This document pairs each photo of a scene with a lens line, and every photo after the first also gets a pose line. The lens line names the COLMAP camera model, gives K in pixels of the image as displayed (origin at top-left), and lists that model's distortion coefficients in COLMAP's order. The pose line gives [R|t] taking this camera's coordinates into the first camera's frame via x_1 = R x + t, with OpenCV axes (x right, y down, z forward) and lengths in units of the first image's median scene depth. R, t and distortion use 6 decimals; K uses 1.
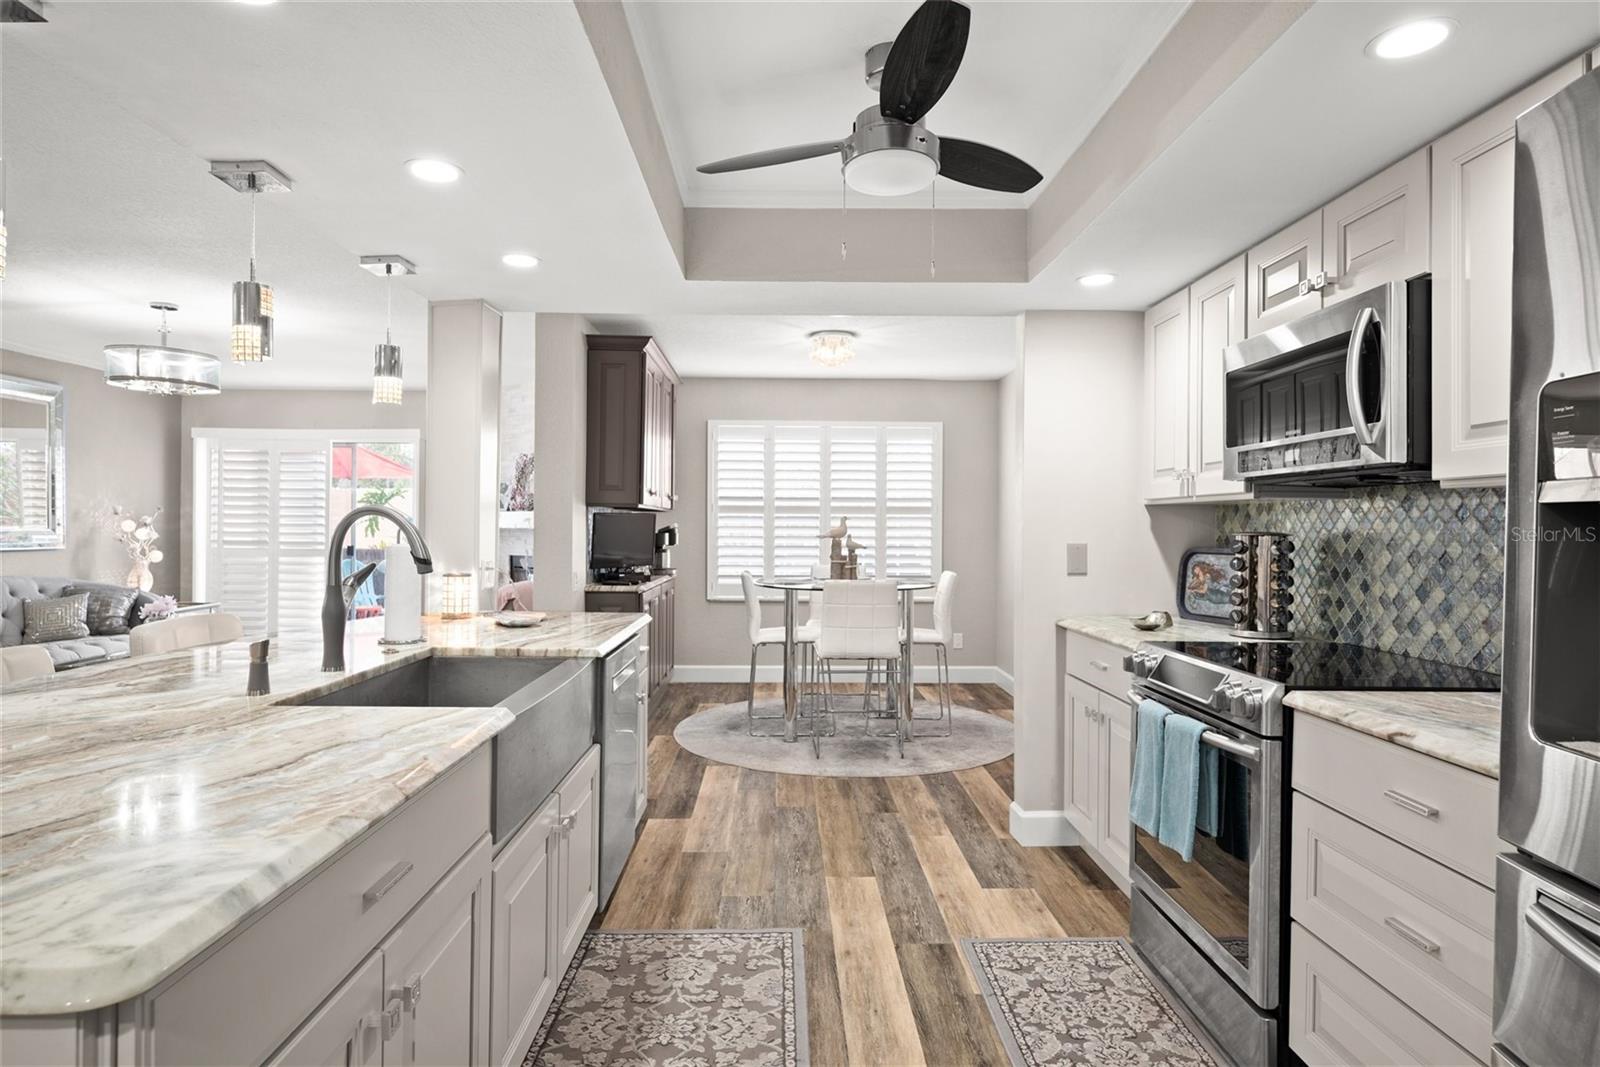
lens RADIAL K [[890.2, 0, 801.0], [0, 890.2, 521.8], [0, 0, 1]] dist [-0.003378, 0.002341]
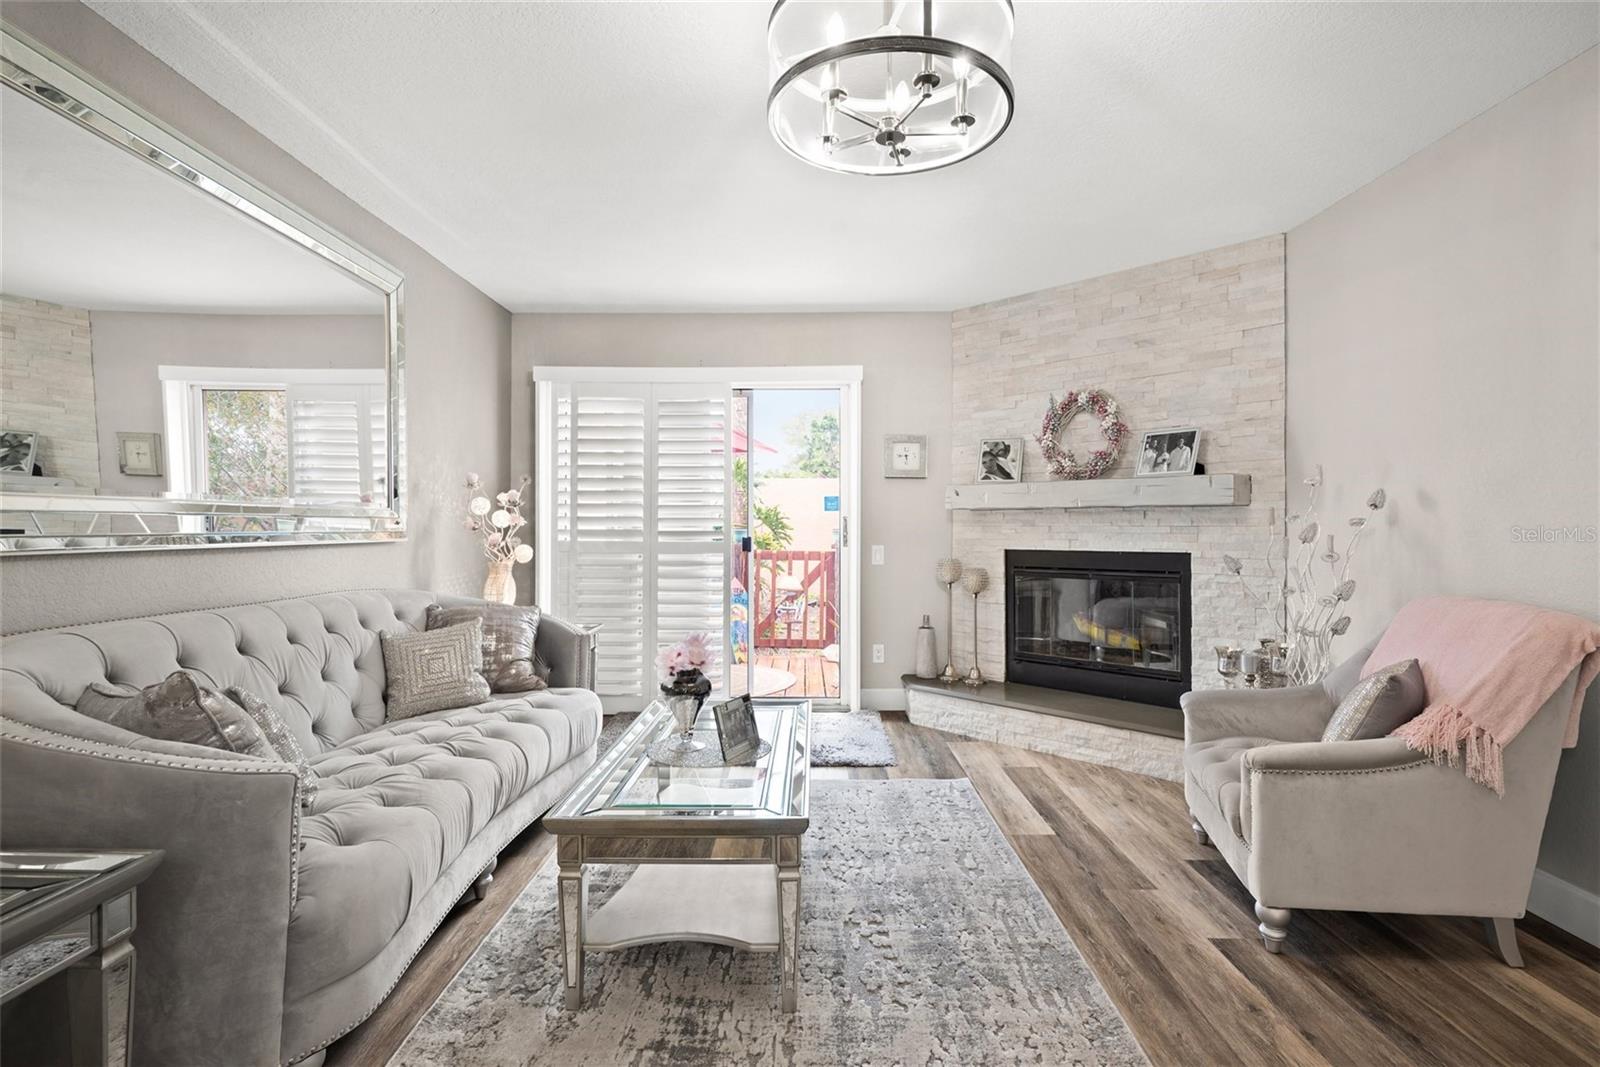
lens RADIAL K [[770.6, 0, 796.0], [0, 770.6, 529.7], [0, 0, 1]] dist [0.006203, -0.000362]
pose [[0.999576, -0.005448, -0.028610, -0.683130], [0.005719, 0.999939, 0.009397, 0.023431], [0.028557, -0.009556, 0.999546, 0.602529]]
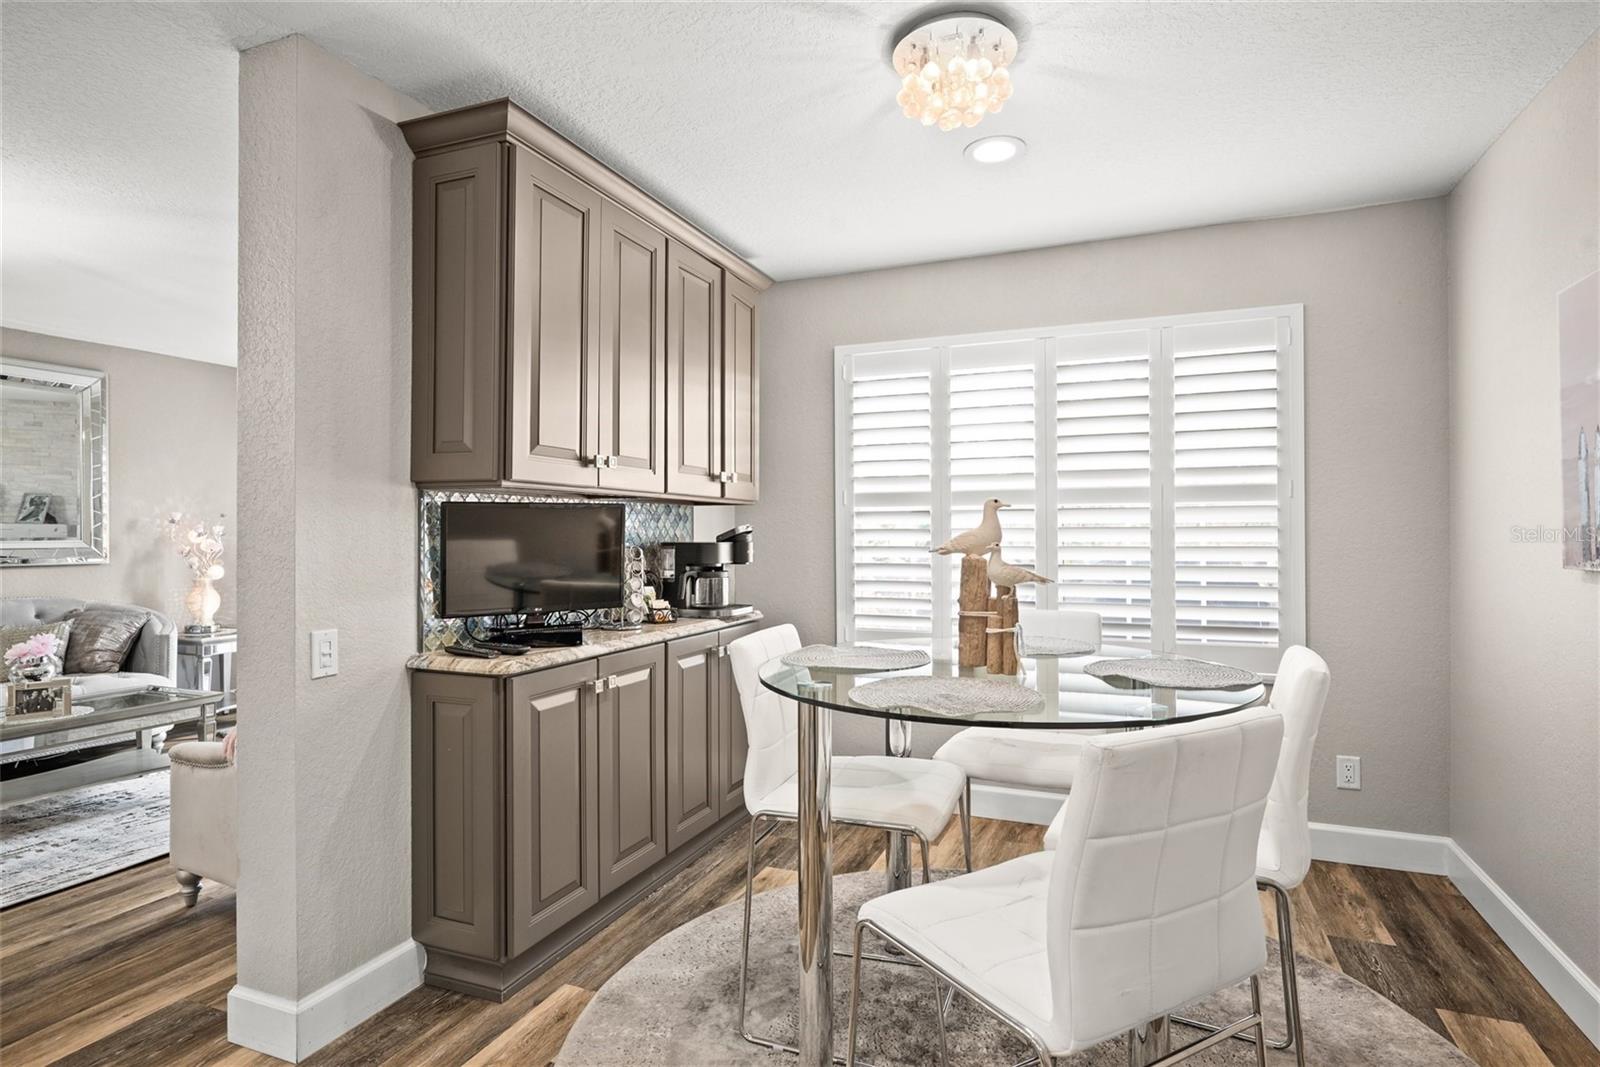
lens RADIAL K [[831.3, 0, 799.3], [0, 831.3, 529.5], [0, 0, 1]] dist [-0.000728, 0.000726]
pose [[0.914278, -0.011132, -0.404934, 0.126441], [0.011797, 0.999930, -0.000853, 0.007199], [0.404915, -0.003997, 0.914346, 0.671801]]
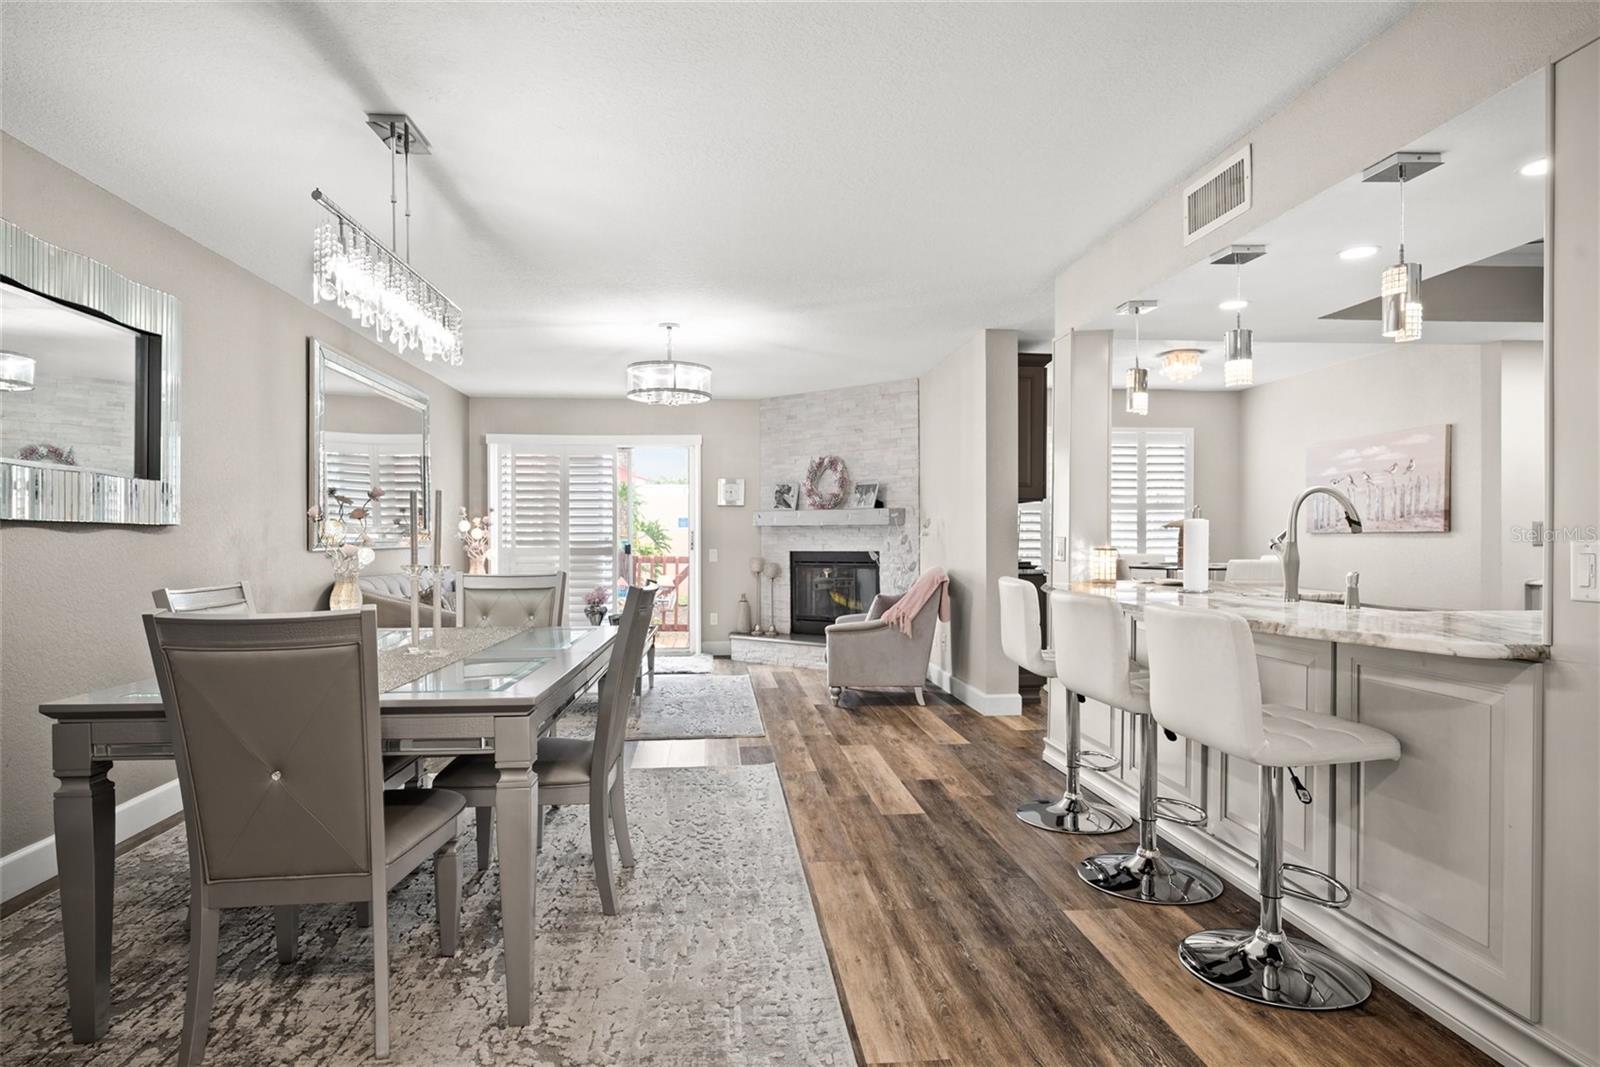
lens RADIAL K [[915.7, 0, 797.3], [0, 915.7, 551.3], [0, 0, 1]] dist [-0.001041, 0.003124]
pose [[0.996993, -0.010286, 0.076805, -0.588990], [0.008715, 0.999746, 0.020767, 0.021107], [-0.076999, -0.020035, 0.996830, -0.162428]]
